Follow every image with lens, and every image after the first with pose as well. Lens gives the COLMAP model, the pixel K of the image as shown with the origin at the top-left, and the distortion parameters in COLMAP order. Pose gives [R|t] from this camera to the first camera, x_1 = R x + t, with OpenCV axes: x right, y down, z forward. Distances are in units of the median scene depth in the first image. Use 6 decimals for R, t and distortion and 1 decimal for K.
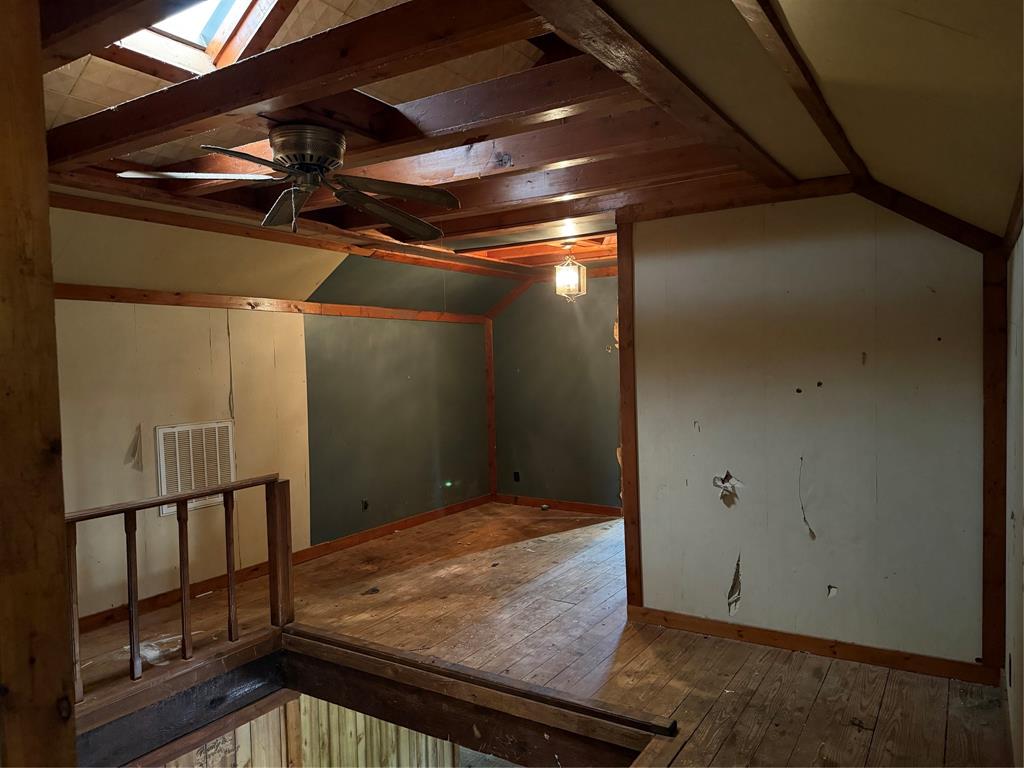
lens RADIAL K [[726.2, 0, 514.0], [0, 726.2, 388.2], [0, 0, 1]] dist [0.029221, -0.004979]
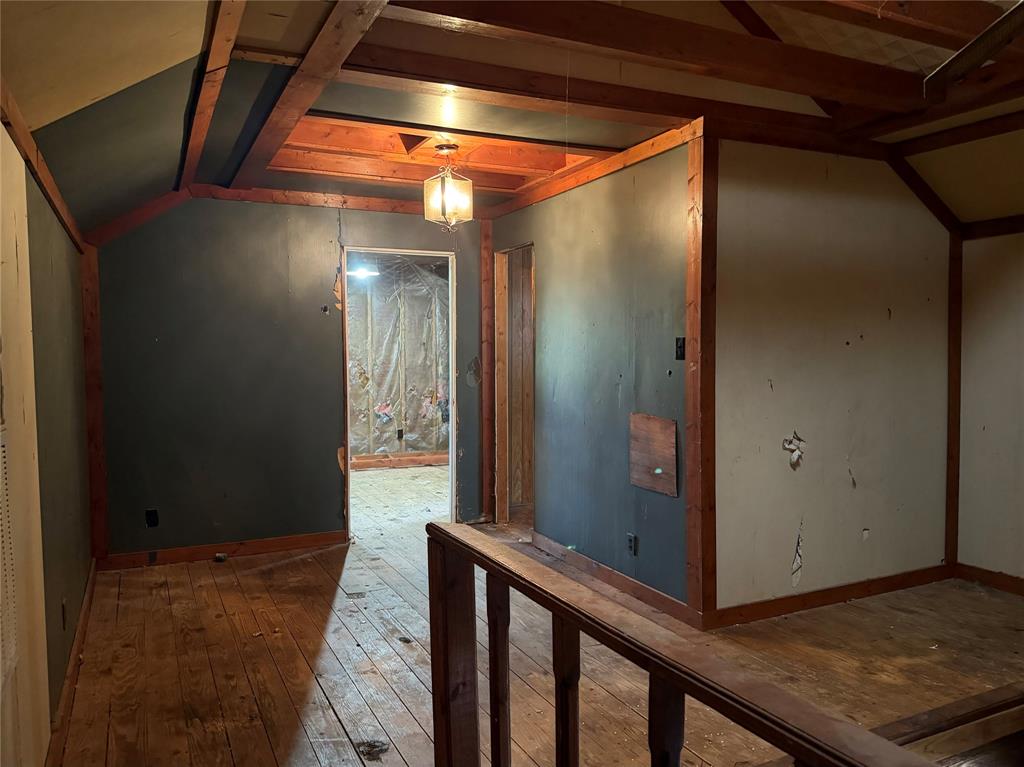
lens RADIAL K [[789.0, 0, 515.1], [0, 789.0, 379.2], [0, 0, 1]] dist [0.001319, -0.002886]
pose [[0.522755, -0.013697, 0.852373, -0.784985], [0.033625, 0.999424, -0.004562, 0.041811], [-0.851819, 0.031046, 0.522915, 0.816910]]
